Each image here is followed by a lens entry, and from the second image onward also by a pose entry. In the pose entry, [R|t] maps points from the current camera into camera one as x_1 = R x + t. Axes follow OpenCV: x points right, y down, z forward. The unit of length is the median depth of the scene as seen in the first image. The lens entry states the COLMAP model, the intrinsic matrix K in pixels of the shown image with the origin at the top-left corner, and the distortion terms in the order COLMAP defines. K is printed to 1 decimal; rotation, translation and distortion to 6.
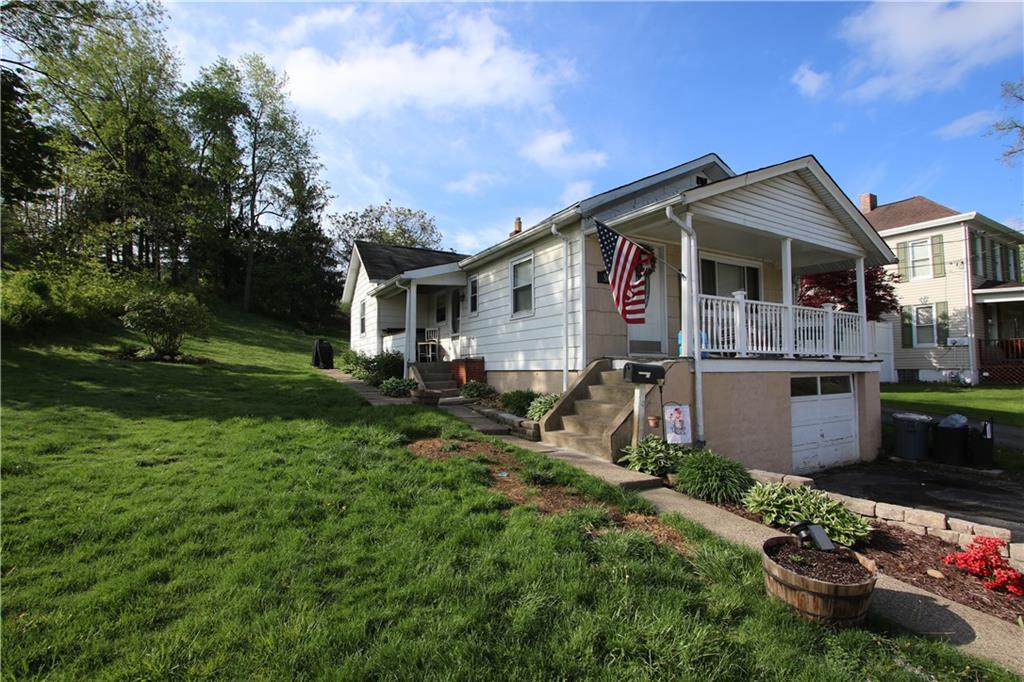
lens RADIAL K [[473.8, 0, 510.1], [0, 473.8, 347.9], [0, 0, 1]] dist [-0.021624, 0.003688]
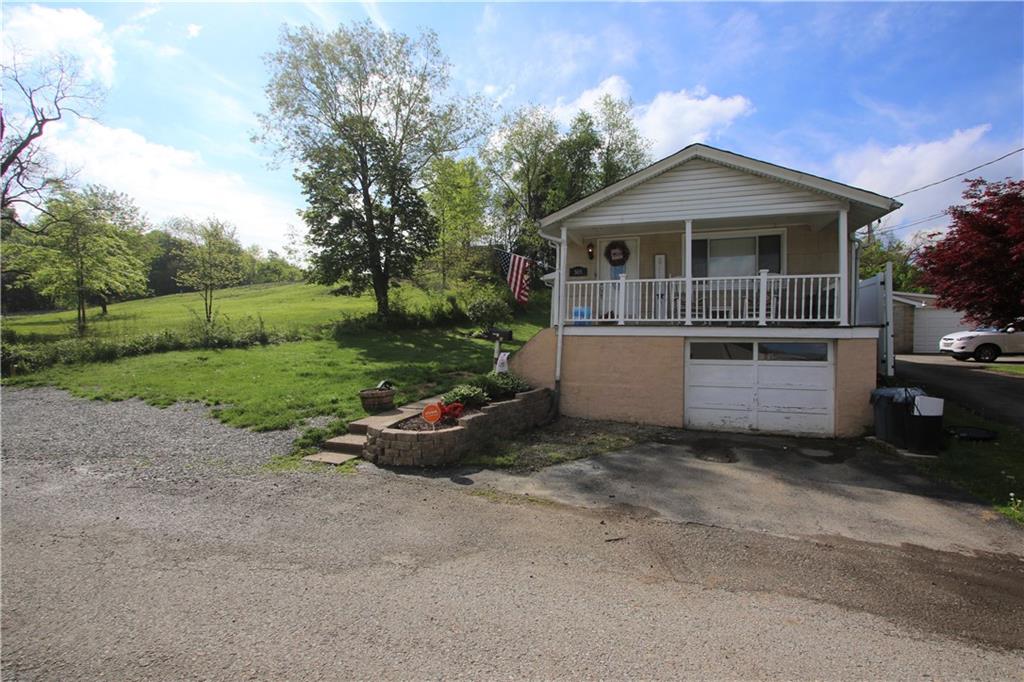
lens RADIAL K [[473.8, 0, 510.1], [0, 473.8, 347.9], [0, 0, 1]] dist [-0.021624, 0.003688]
pose [[0.641067, 0.010298, -0.767416, 1.078539], [0.014547, 0.999567, 0.025565, 0.037944], [0.767347, -0.027552, 0.640640, -0.071035]]
